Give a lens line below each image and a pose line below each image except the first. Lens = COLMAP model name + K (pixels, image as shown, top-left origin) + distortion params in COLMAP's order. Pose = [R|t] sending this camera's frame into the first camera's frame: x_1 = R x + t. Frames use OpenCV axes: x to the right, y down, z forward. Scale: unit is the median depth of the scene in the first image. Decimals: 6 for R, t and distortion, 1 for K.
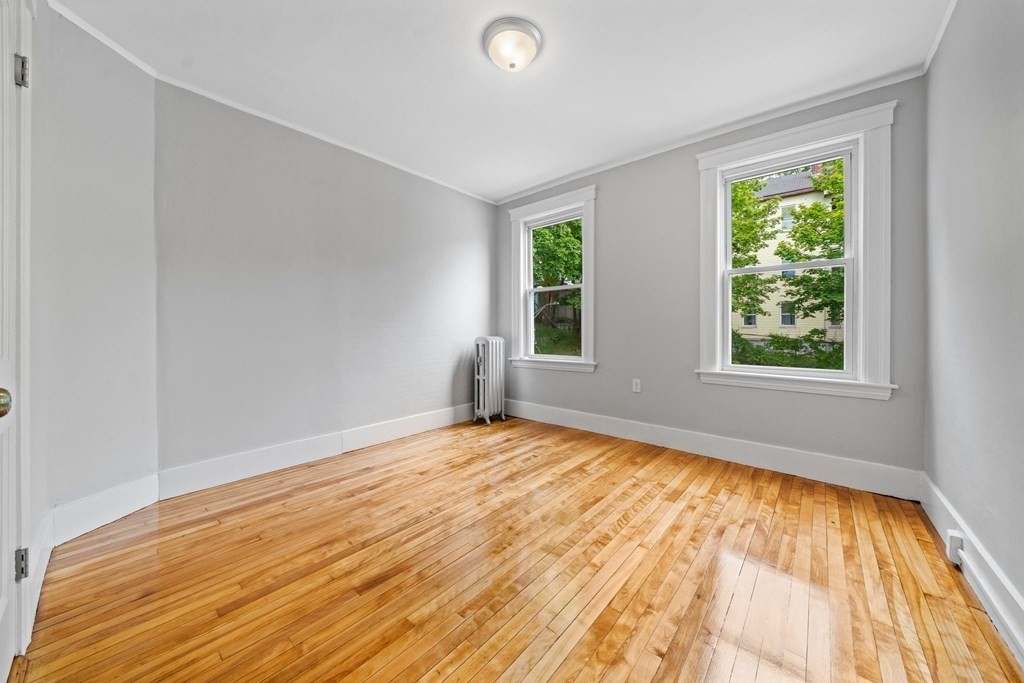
lens RADIAL K [[374.7, 0, 501.4], [0, 374.7, 332.3], [0, 0, 1]] dist [-0.000459, -0.000117]
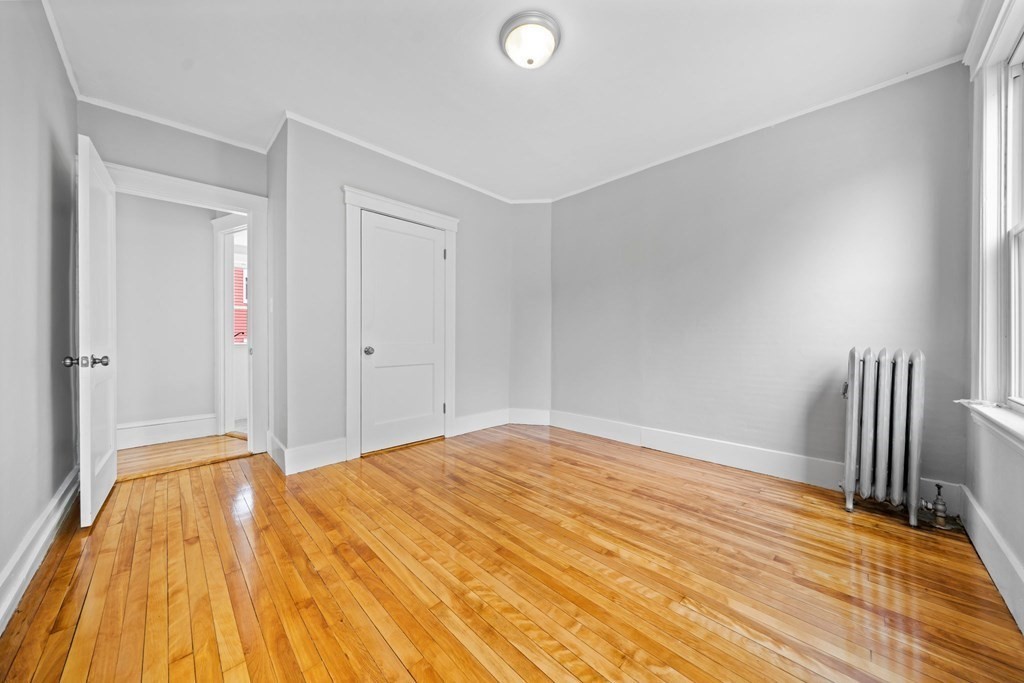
lens RADIAL K [[349.6, 0, 512.0], [0, 349.6, 338.7], [0, 0, 1]] dist [-0.000389, -0.000028]
pose [[-0.078034, 0.006454, -0.996930, 0.765446], [-0.009317, 0.999931, 0.007203, 0.000127], [0.996907, 0.009851, -0.077968, 0.838757]]
